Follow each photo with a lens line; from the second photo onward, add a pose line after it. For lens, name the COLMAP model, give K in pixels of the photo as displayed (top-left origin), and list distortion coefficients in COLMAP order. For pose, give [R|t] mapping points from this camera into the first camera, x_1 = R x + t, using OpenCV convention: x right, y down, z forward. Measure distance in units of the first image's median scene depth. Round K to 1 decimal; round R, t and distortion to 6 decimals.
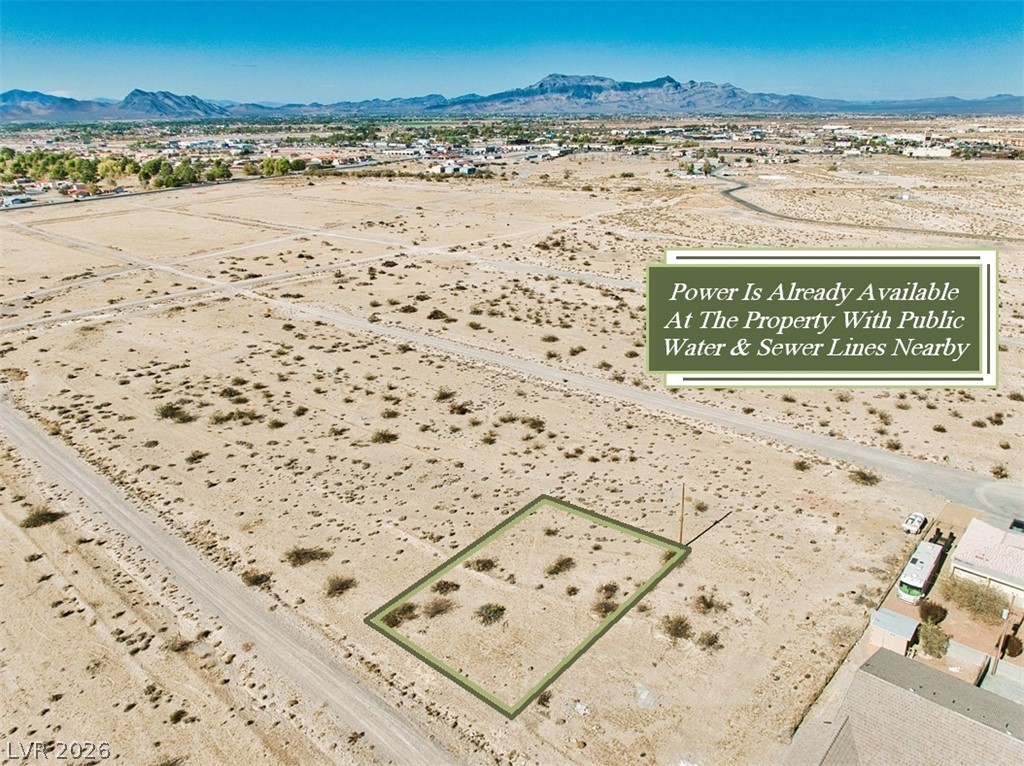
lens RADIAL K [[754.2, 0, 511.8], [0, 754.2, 419.8], [0, 0, 1]] dist [-0.020823, -0.009126]
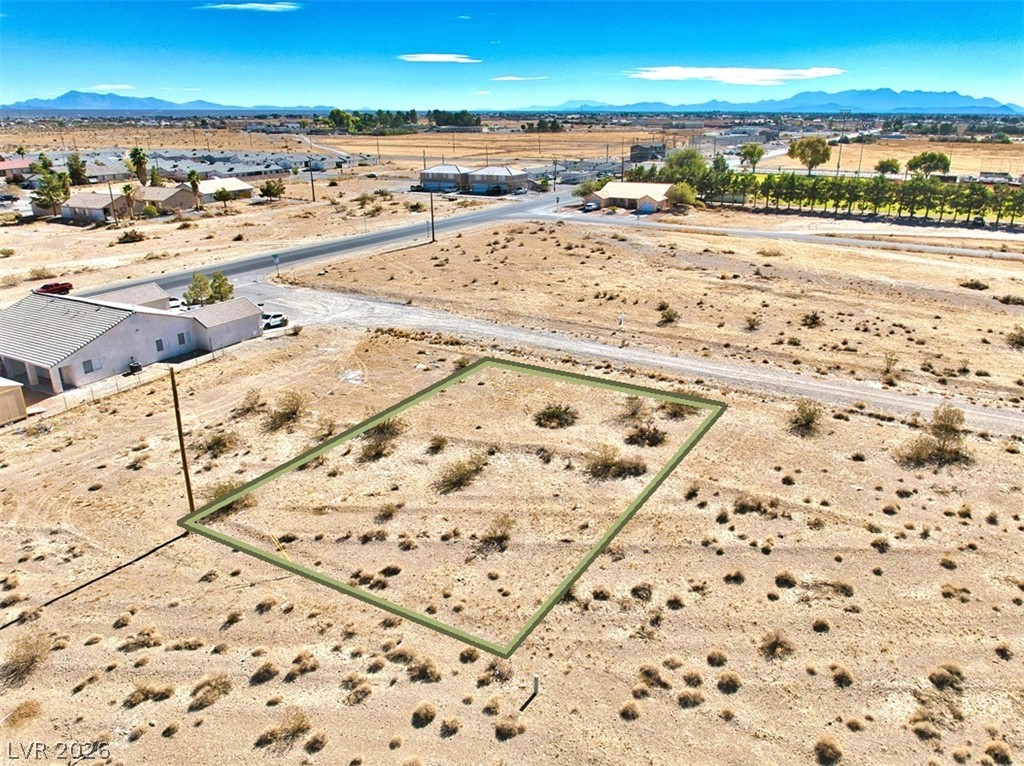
lens RADIAL K [[754.2, 0, 518.3], [0, 754.2, 391.7], [0, 0, 1]] dist [-0.020823, -0.009126]
pose [[-0.979271, 0.084603, -0.184039, 0.035971], [-0.064567, 0.730816, 0.679514, -0.062829], [0.191988, 0.677311, -0.710204, 0.409653]]
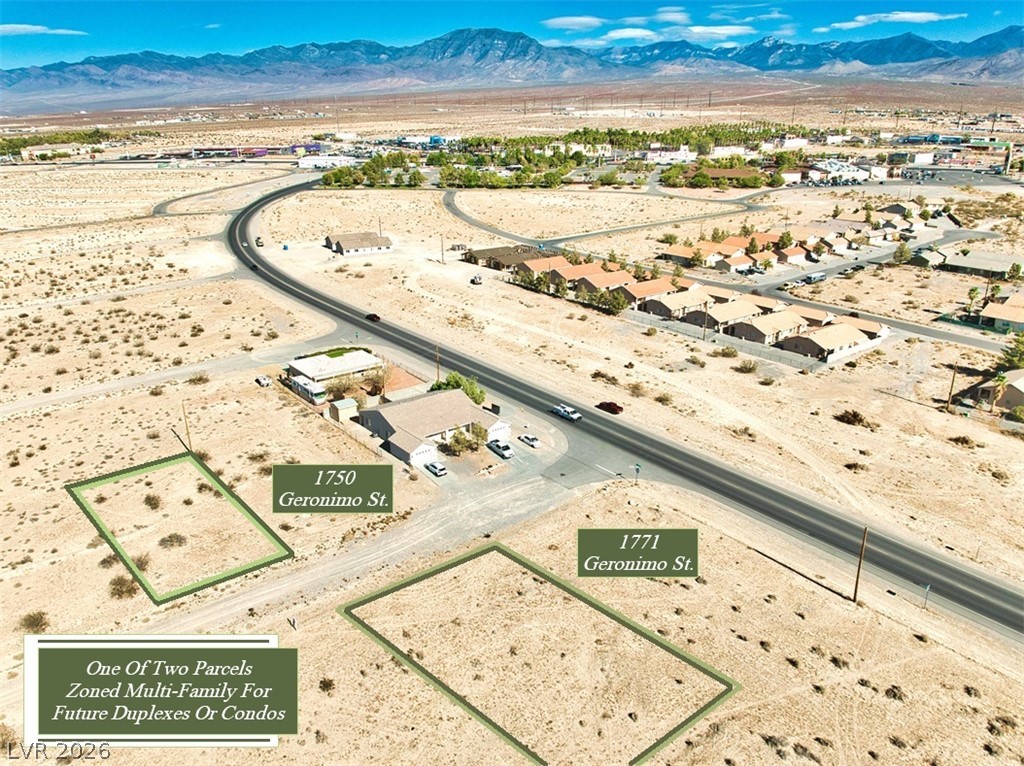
lens RADIAL K [[754.2, 0, 515.0], [0, 754.2, 430.9], [0, 0, 1]] dist [-0.020823, -0.009126]
pose [[0.187837, -0.386260, 0.903062, -0.254185], [0.384141, 0.875083, 0.294391, -0.008520], [-0.903965, 0.291606, 0.312751, 0.032721]]
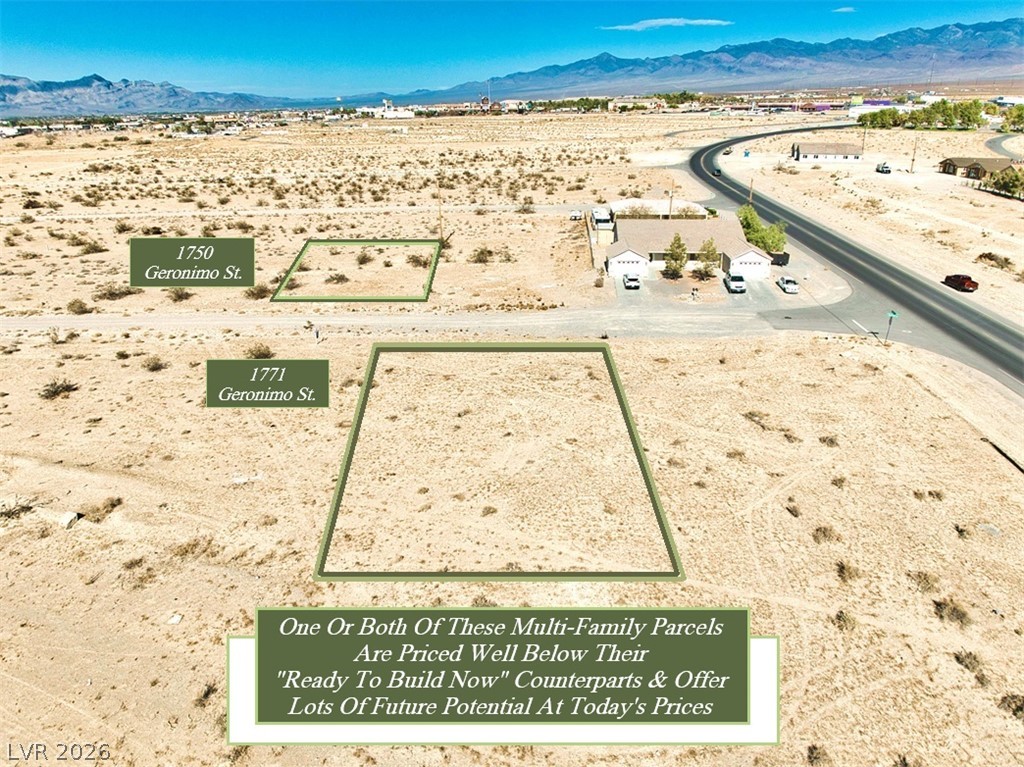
lens RADIAL K [[754.2, 0, 513.9], [0, 754.2, 442.8], [0, 0, 1]] dist [-0.020823, -0.009126]
pose [[0.790852, -0.255517, 0.556115, -0.144145], [0.241377, 0.965241, 0.100235, 0.124423], [-0.562397, 0.054963, 0.825039, -0.021625]]
